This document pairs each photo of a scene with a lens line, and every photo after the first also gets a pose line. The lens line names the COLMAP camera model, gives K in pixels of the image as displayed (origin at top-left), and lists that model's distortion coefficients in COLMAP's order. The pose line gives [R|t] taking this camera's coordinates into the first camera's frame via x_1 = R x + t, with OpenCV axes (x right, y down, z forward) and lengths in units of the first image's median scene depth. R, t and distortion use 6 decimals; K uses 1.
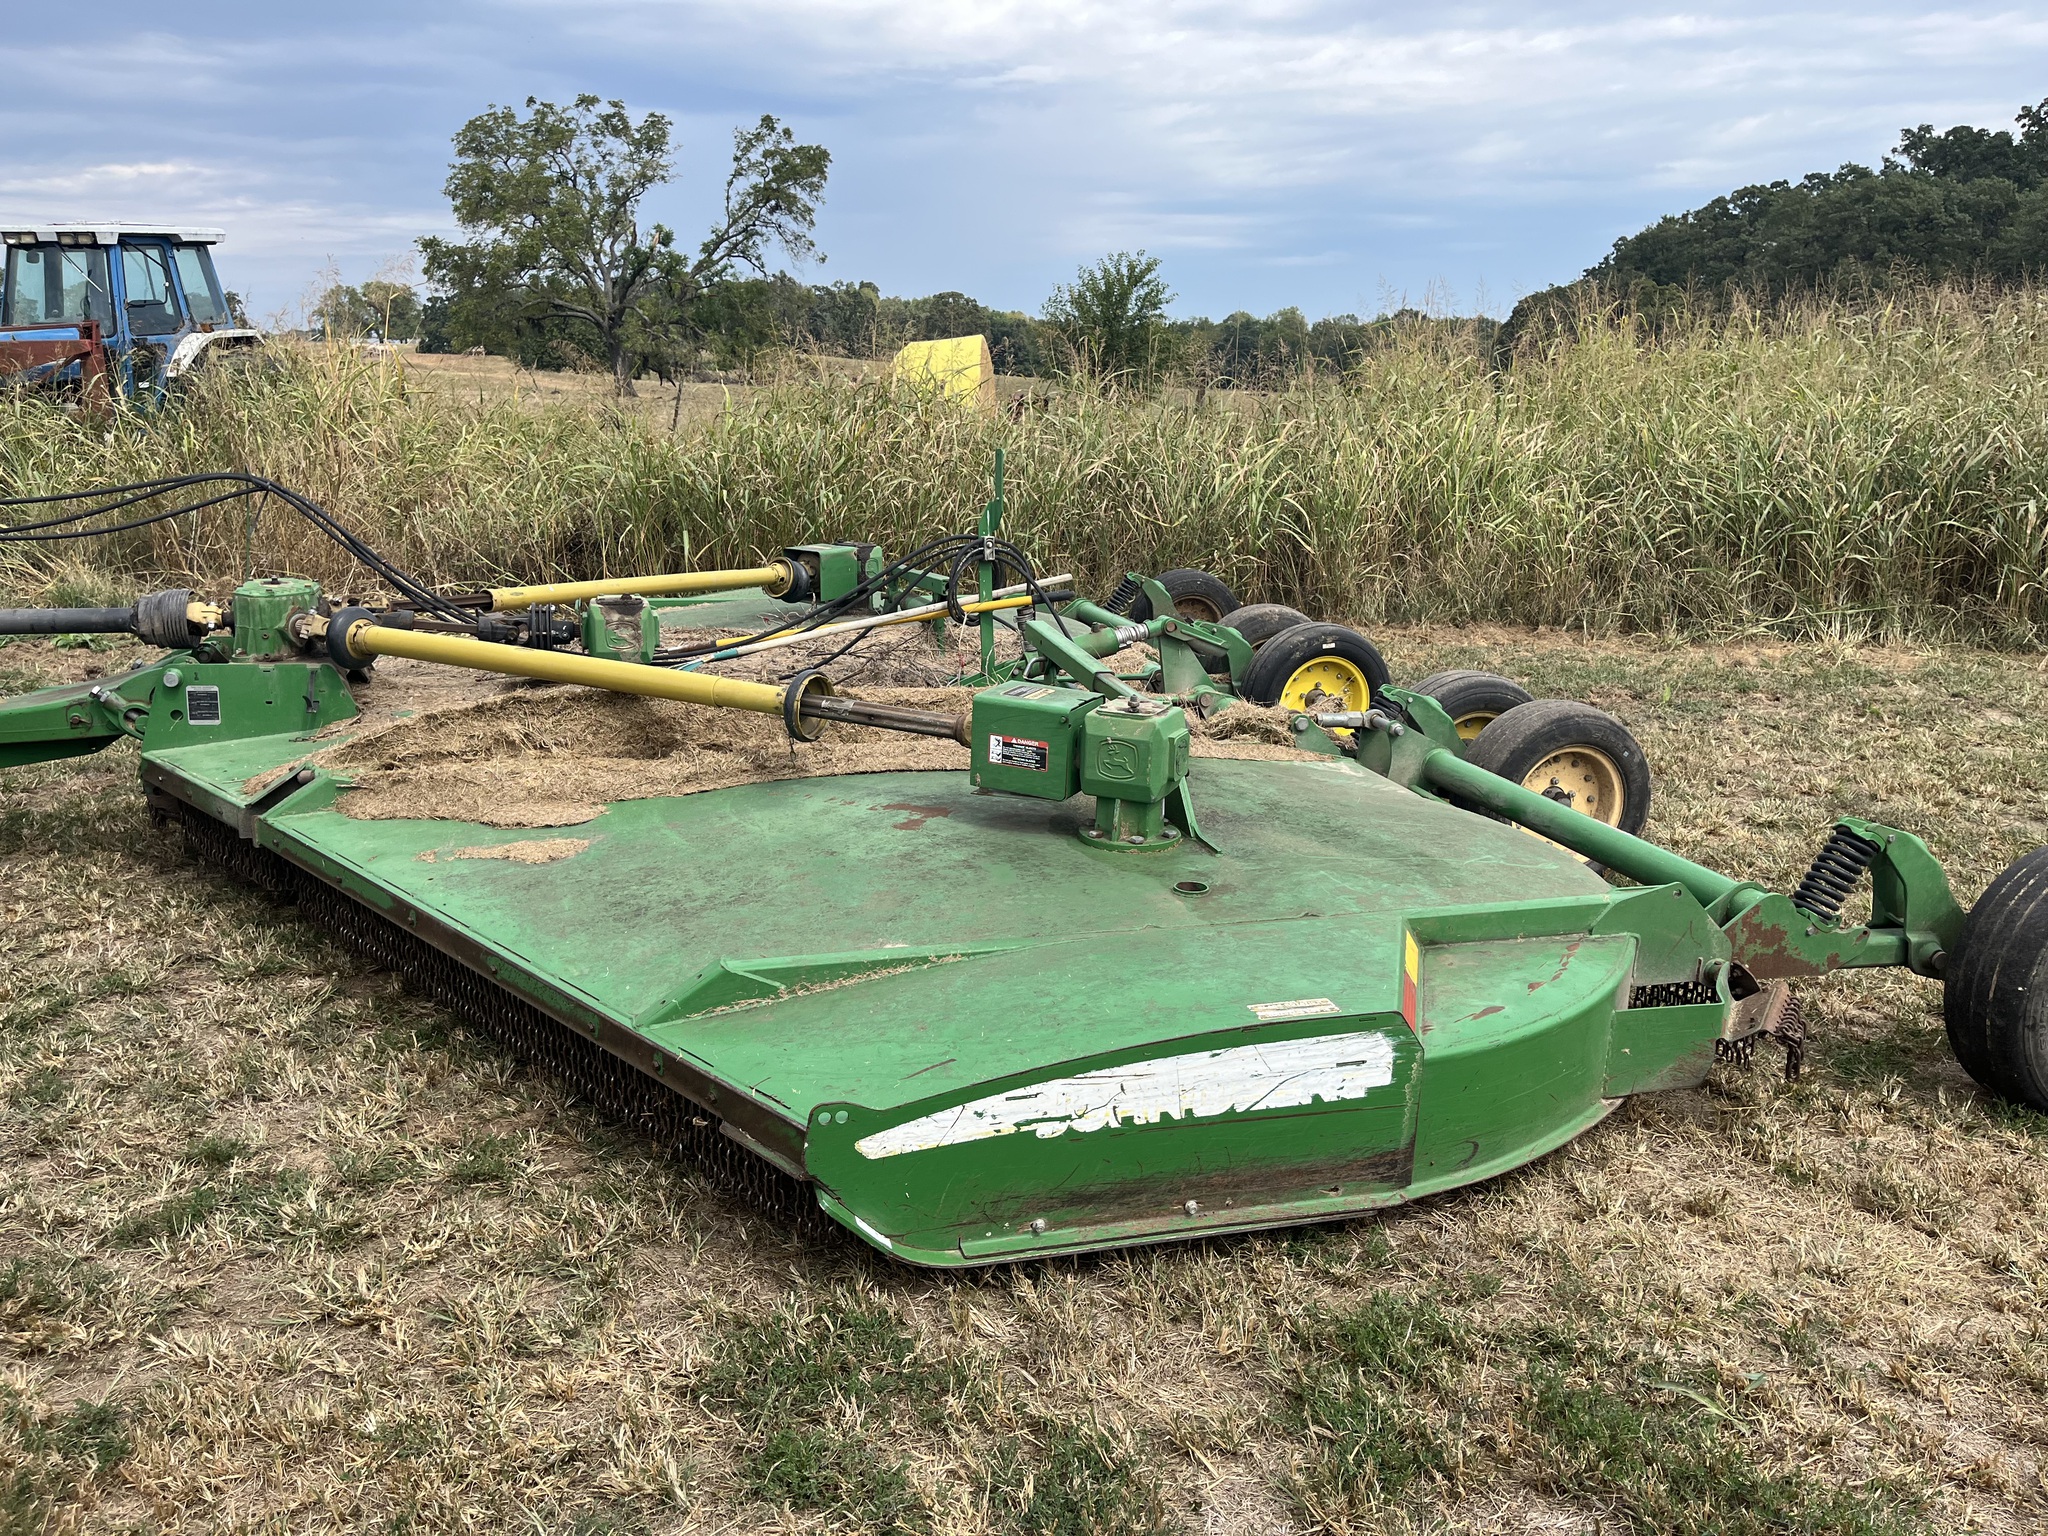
lens RADIAL K [[1551.6, 0, 1050.8], [0, 1551.6, 781.9], [0, 0, 1]] dist [0.059043, -0.091115]
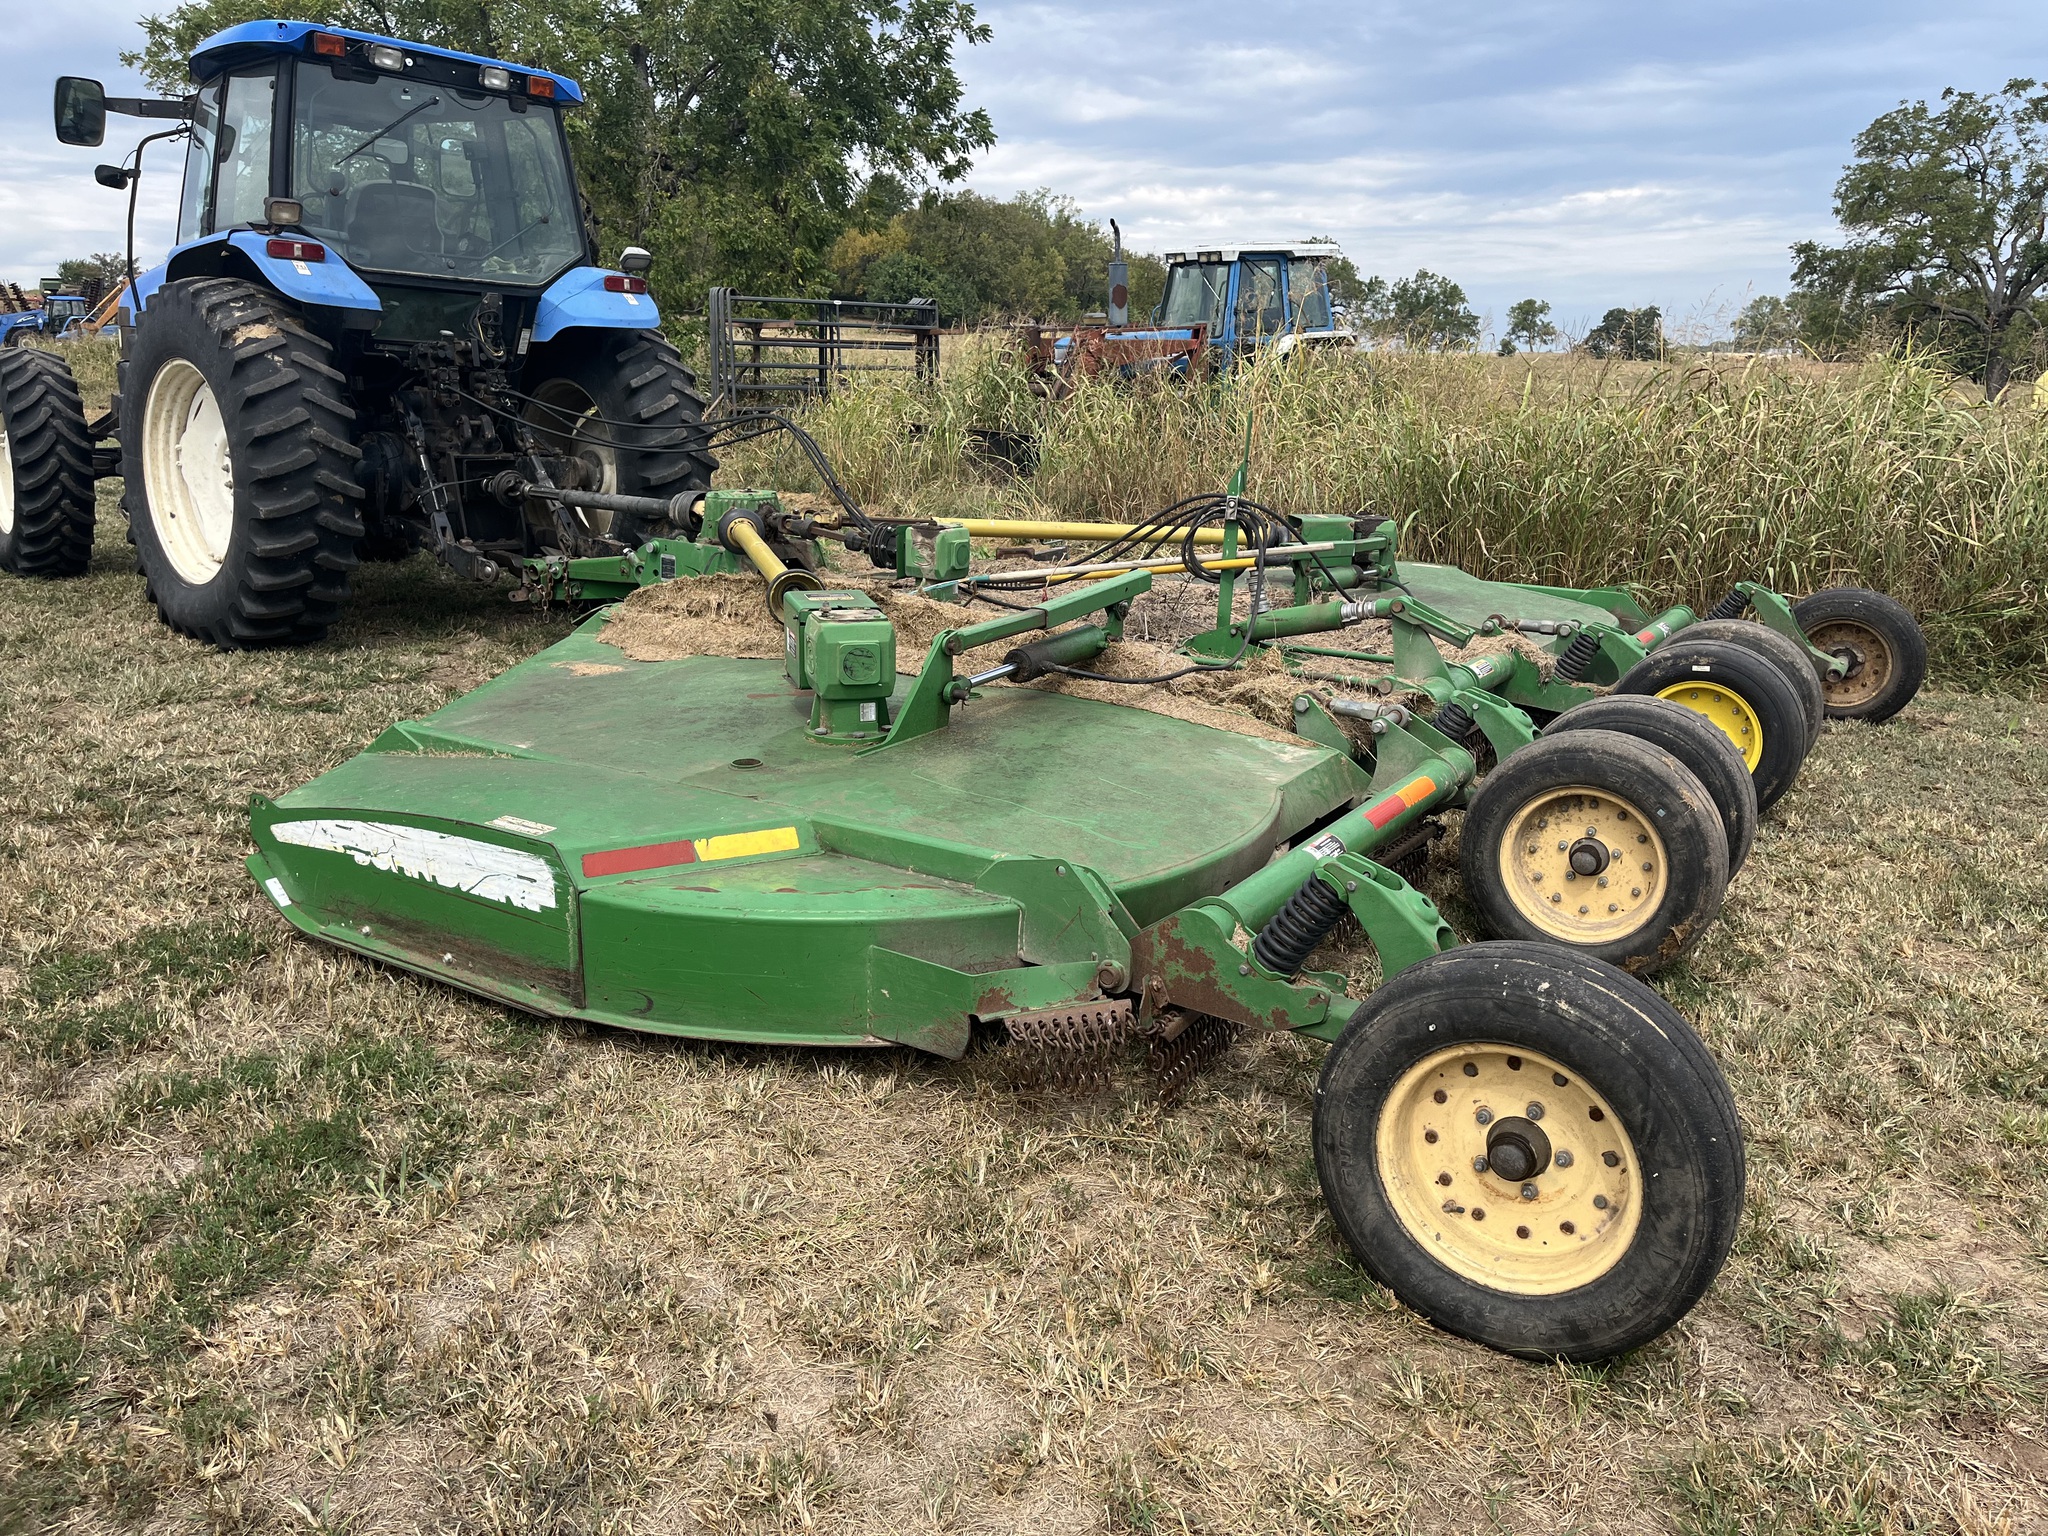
lens RADIAL K [[1541.5, 0, 1042.9], [0, 1541.5, 761.0], [0, 0, 1]] dist [0.063746, -0.095531]
pose [[0.674852, 0.182150, -0.715120, 0.077690], [-0.194434, 0.978706, 0.065802, -0.003723], [0.711878, 0.094637, 0.695898, 0.026981]]
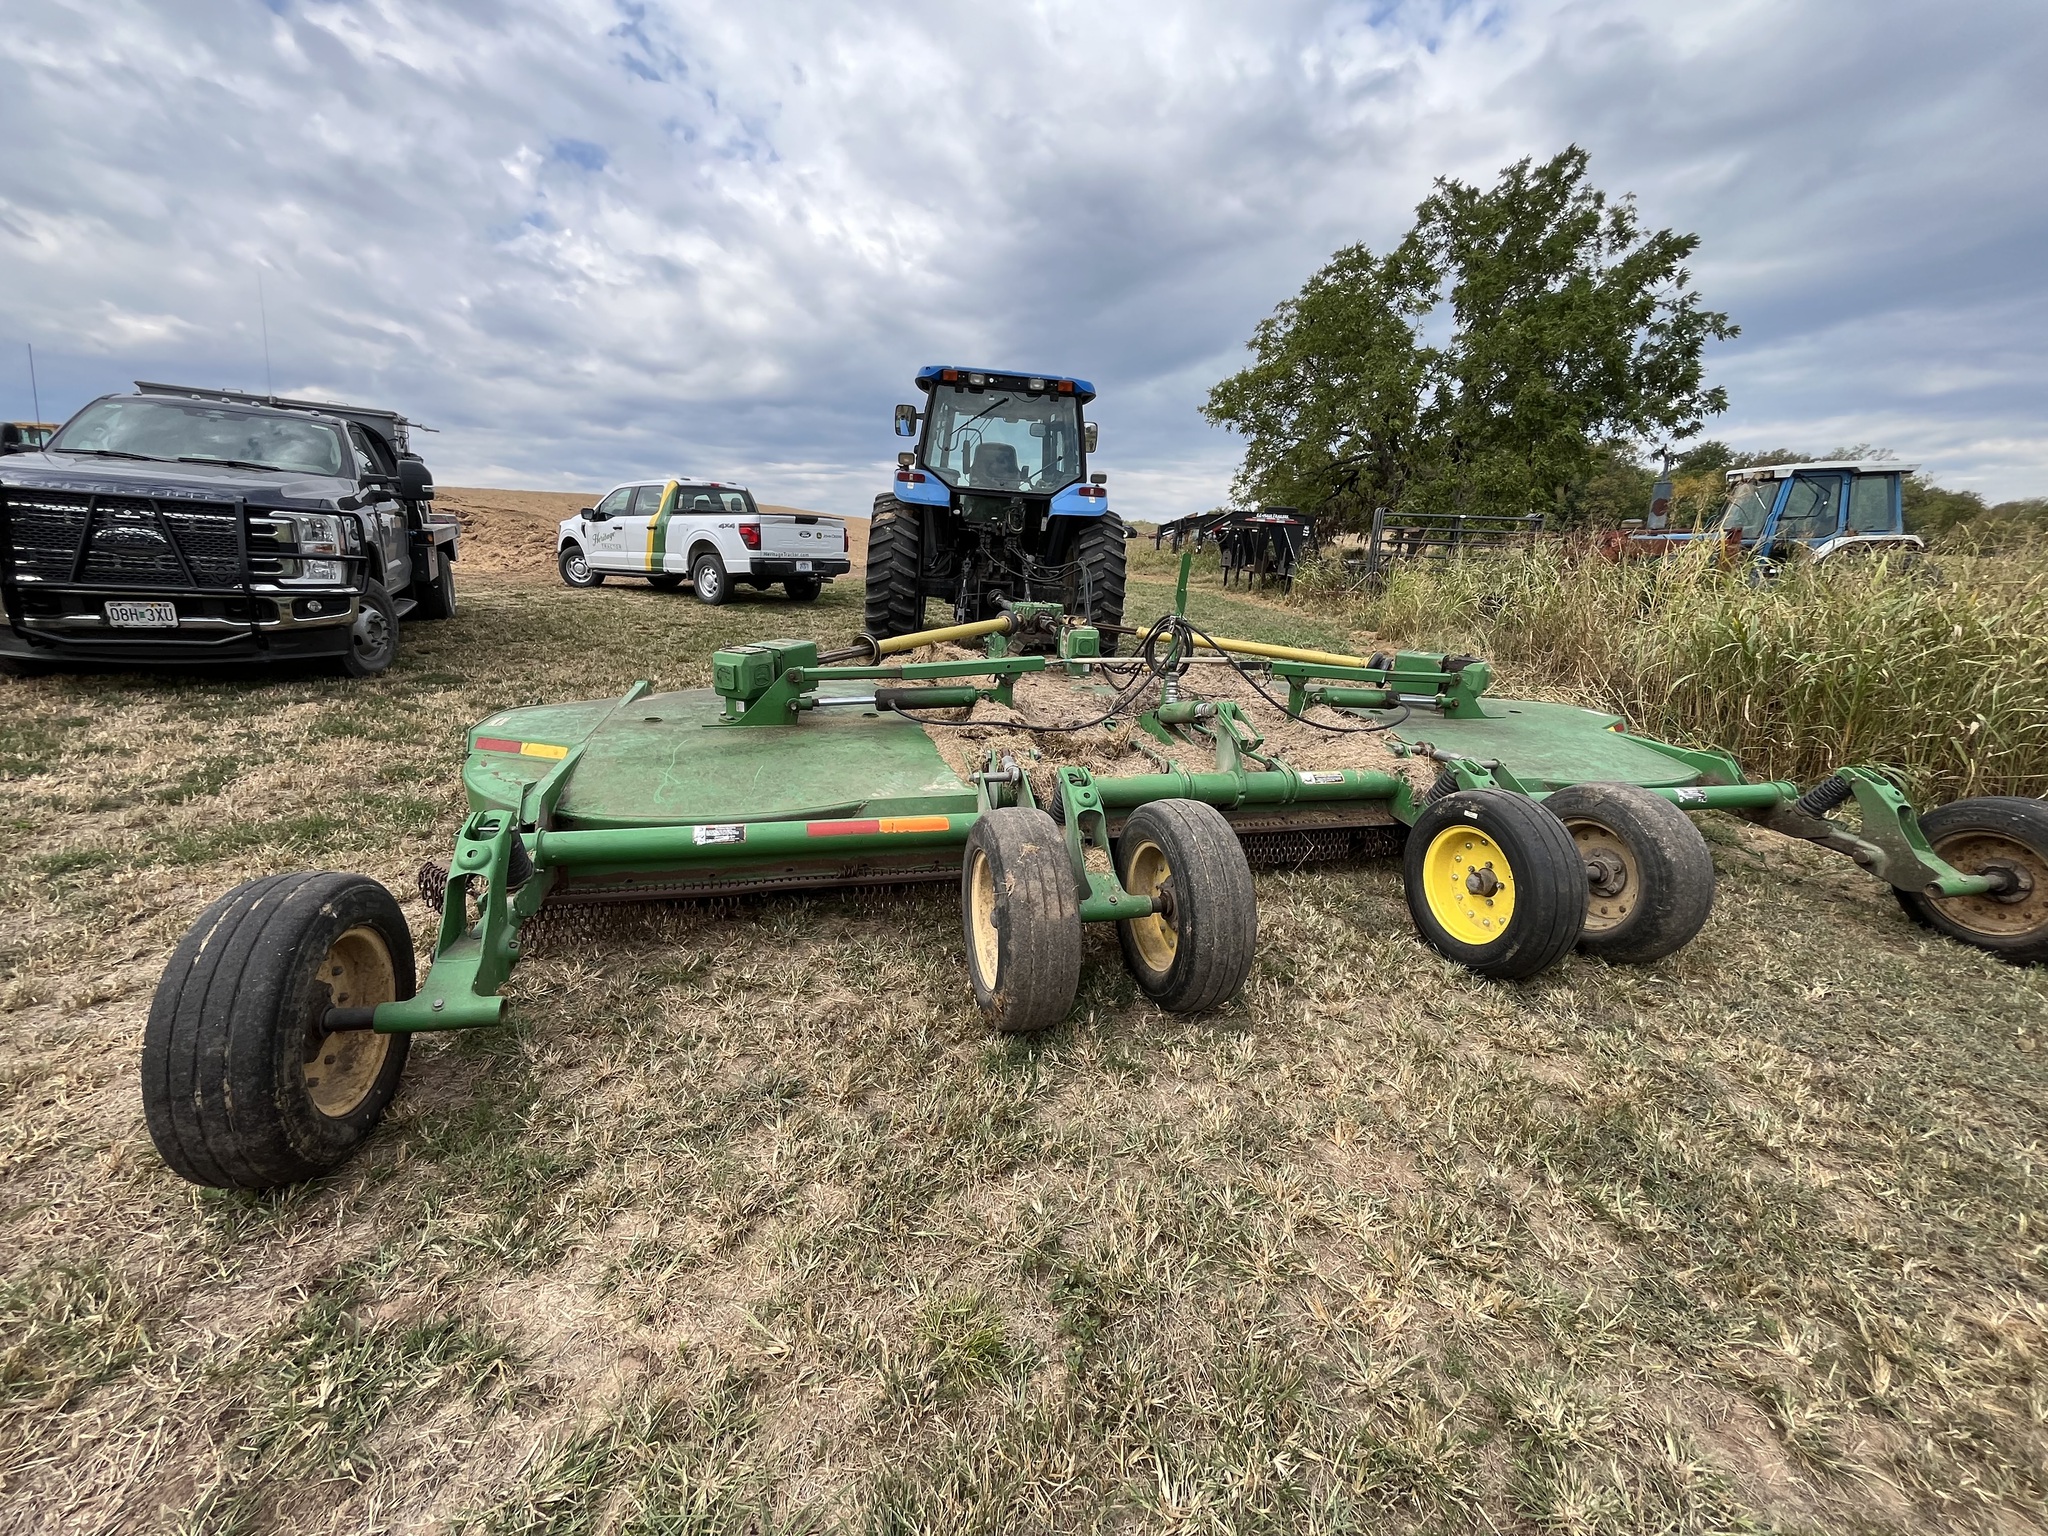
lens RADIAL K [[825.9, 0, 1018.2], [0, 825.9, 765.8], [0, 0, 1]] dist [0.005626, -0.005361]
pose [[-0.031269, 0.246340, -0.968679, 0.086995], [-0.288018, 0.925823, 0.244739, -0.021479], [0.957114, 0.286650, 0.042001, 0.107155]]
